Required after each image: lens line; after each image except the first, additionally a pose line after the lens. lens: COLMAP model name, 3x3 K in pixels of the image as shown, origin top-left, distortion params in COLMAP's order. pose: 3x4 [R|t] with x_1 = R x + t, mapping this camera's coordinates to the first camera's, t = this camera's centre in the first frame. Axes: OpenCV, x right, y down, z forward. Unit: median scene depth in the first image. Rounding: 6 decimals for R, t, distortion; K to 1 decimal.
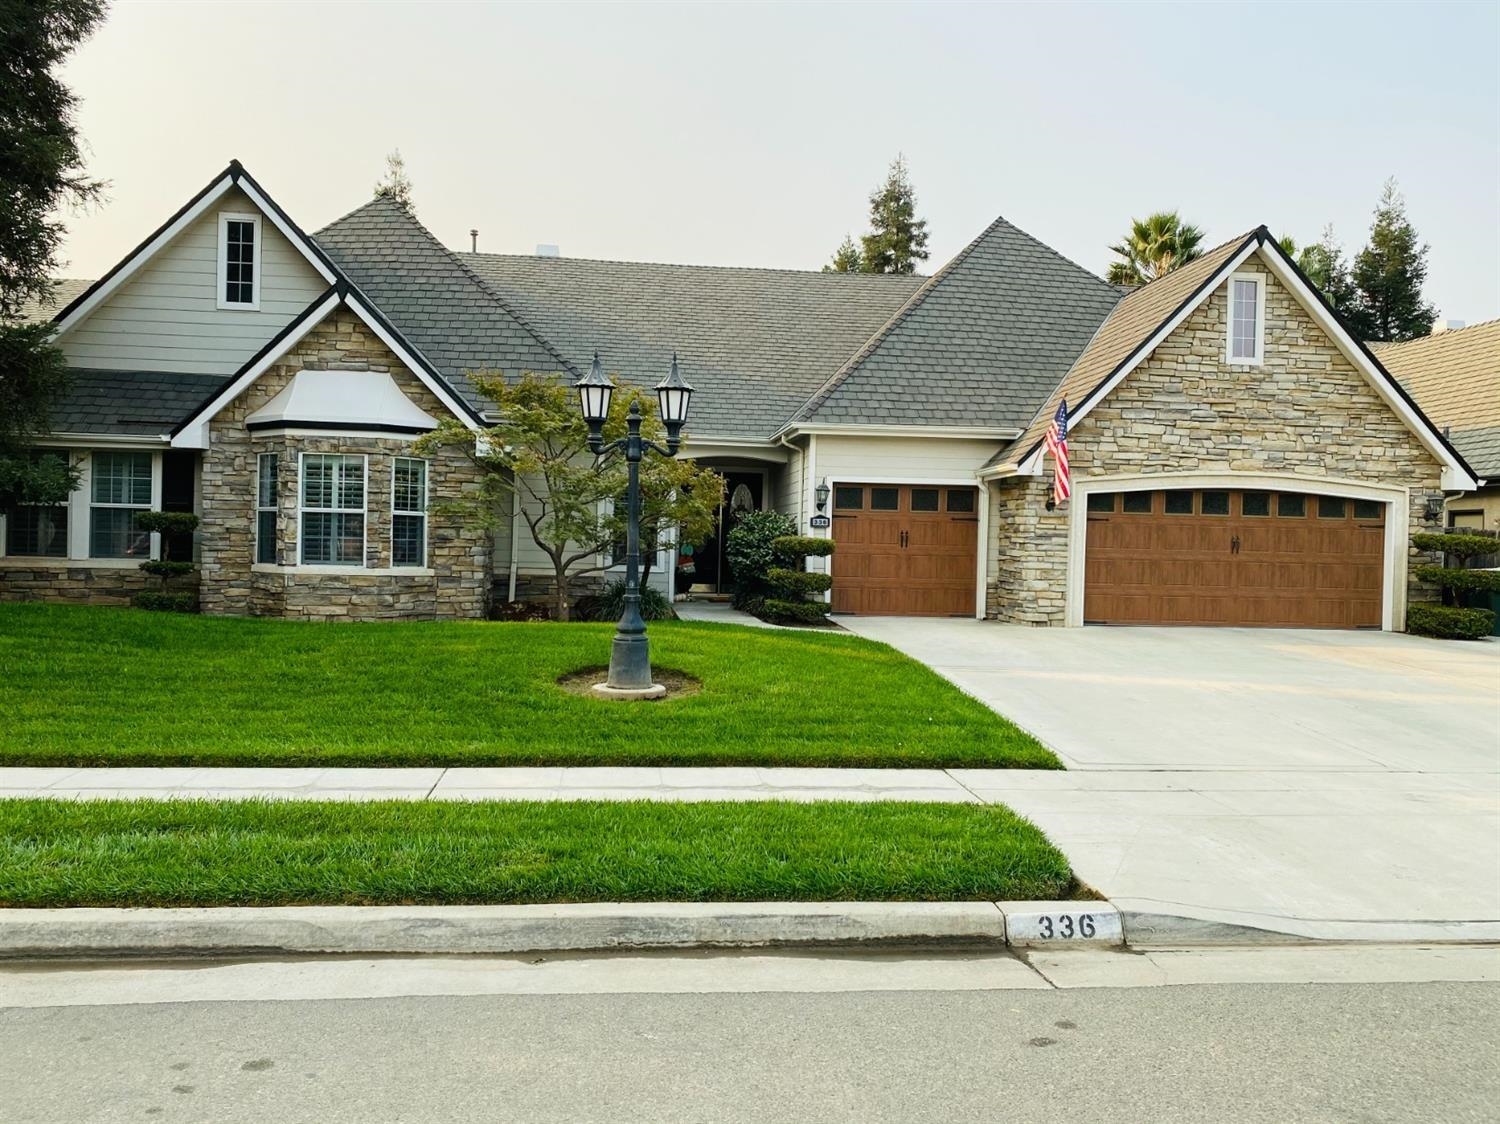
lens RADIAL K [[1312.2, 0, 750.0], [0, 1312.2, 562.0], [0, 0, 1]] dist [0.004844, -0.005148]
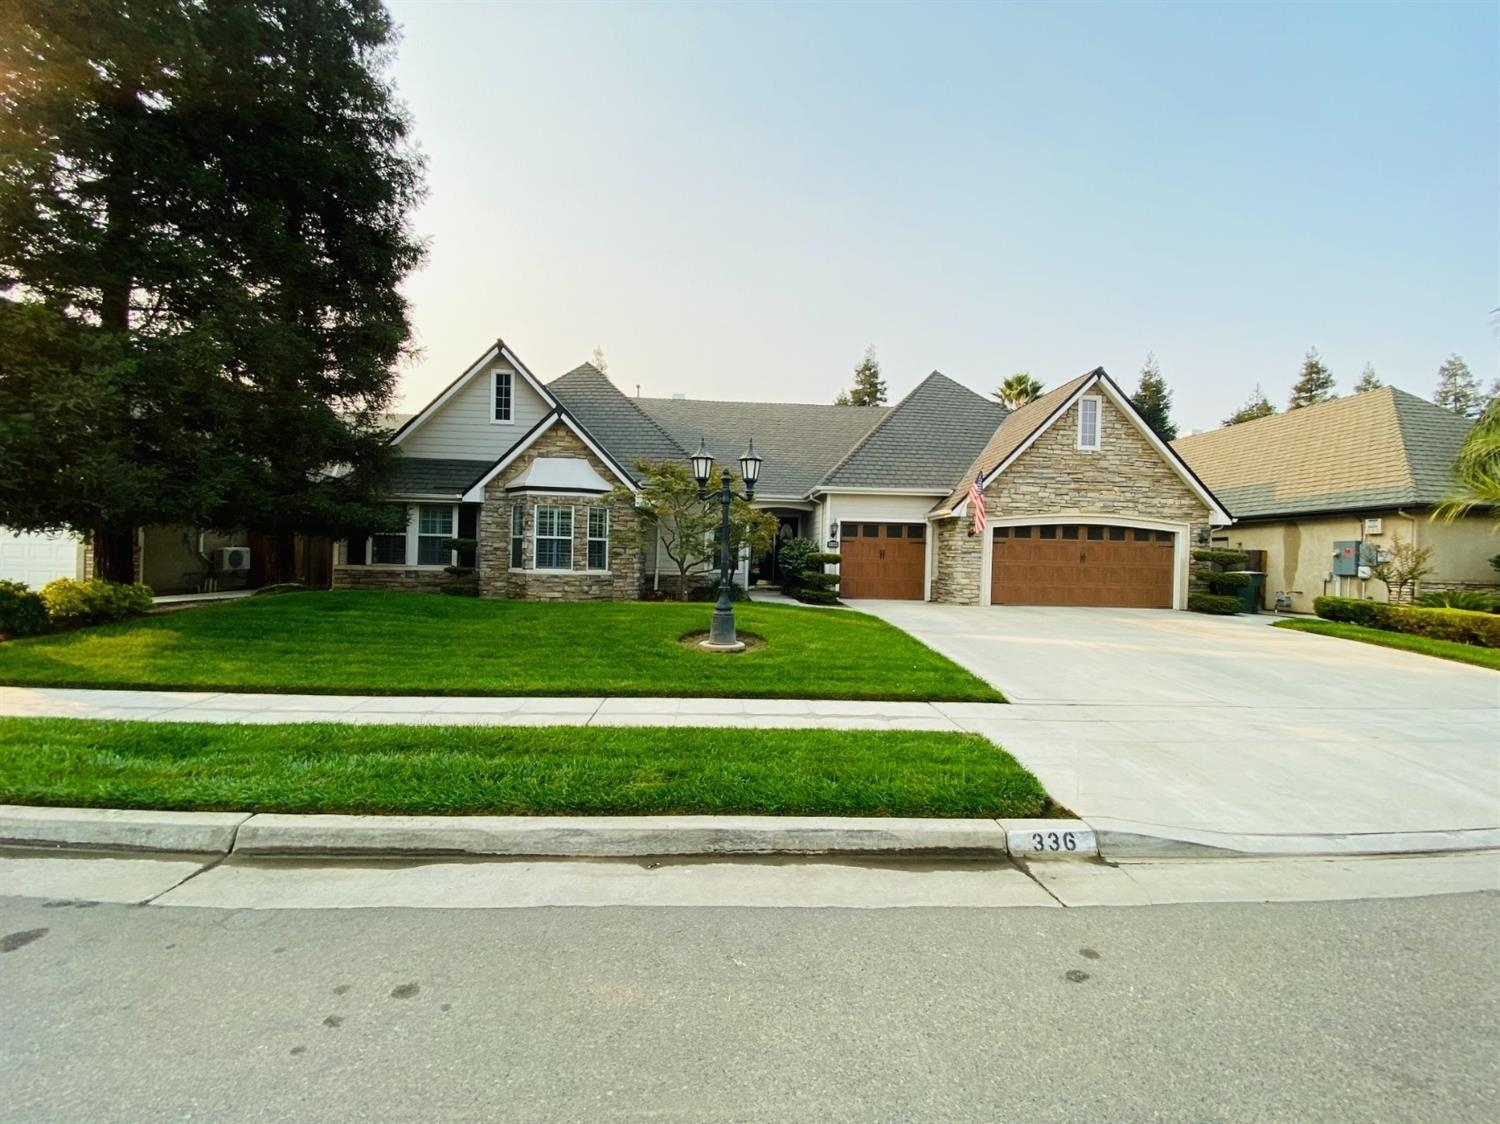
lens RADIAL K [[604.0, 0, 750.0], [0, 604.0, 562.0], [0, 0, 1]] dist [0.001106, 0.000033]
pose [[0.998904, 0.000775, -0.046804, -0.019778], [-0.001397, 0.999911, -0.013249, 0.003504], [0.046789, 0.013300, 0.998816, 0.215855]]
